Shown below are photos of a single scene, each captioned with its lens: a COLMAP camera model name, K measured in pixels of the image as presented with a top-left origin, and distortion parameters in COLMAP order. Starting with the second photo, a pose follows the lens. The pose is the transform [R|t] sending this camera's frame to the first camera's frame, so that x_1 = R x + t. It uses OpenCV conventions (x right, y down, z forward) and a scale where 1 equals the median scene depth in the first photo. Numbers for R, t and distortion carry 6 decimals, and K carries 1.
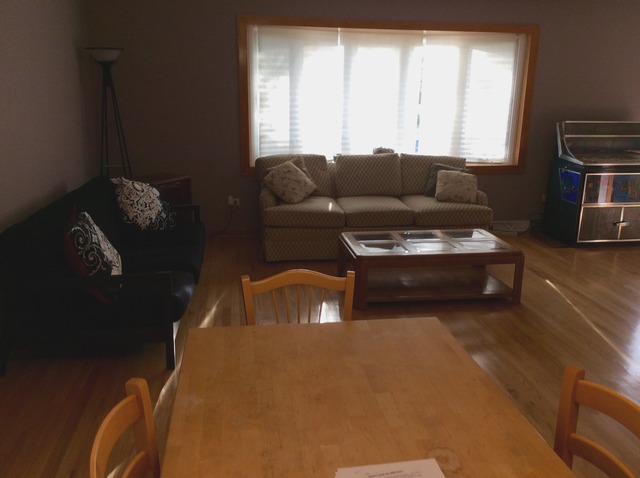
lens RADIAL K [[579.2, 0, 322.8], [0, 579.2, 239.0], [0, 0, 1]] dist [0.133388, -0.271489]
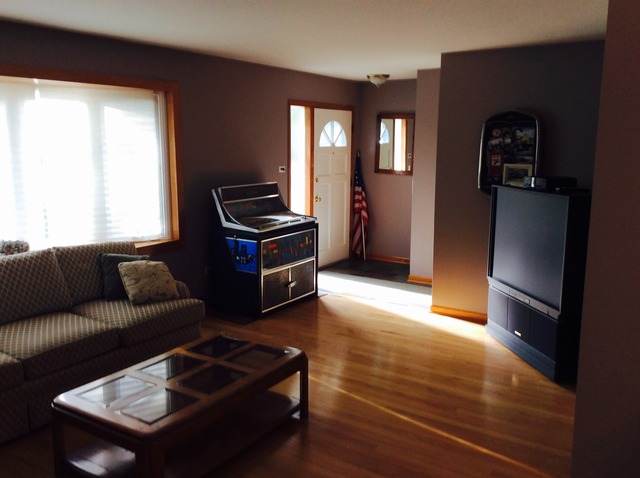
lens RADIAL K [[579.2, 0, 322.8], [0, 579.2, 239.0], [0, 0, 1]] dist [0.133388, -0.271489]
pose [[0.674761, -0.139114, 0.724807, -0.152045], [0.194829, 0.980813, 0.006873, -0.093390], [-0.711857, 0.136575, 0.688917, 0.261714]]
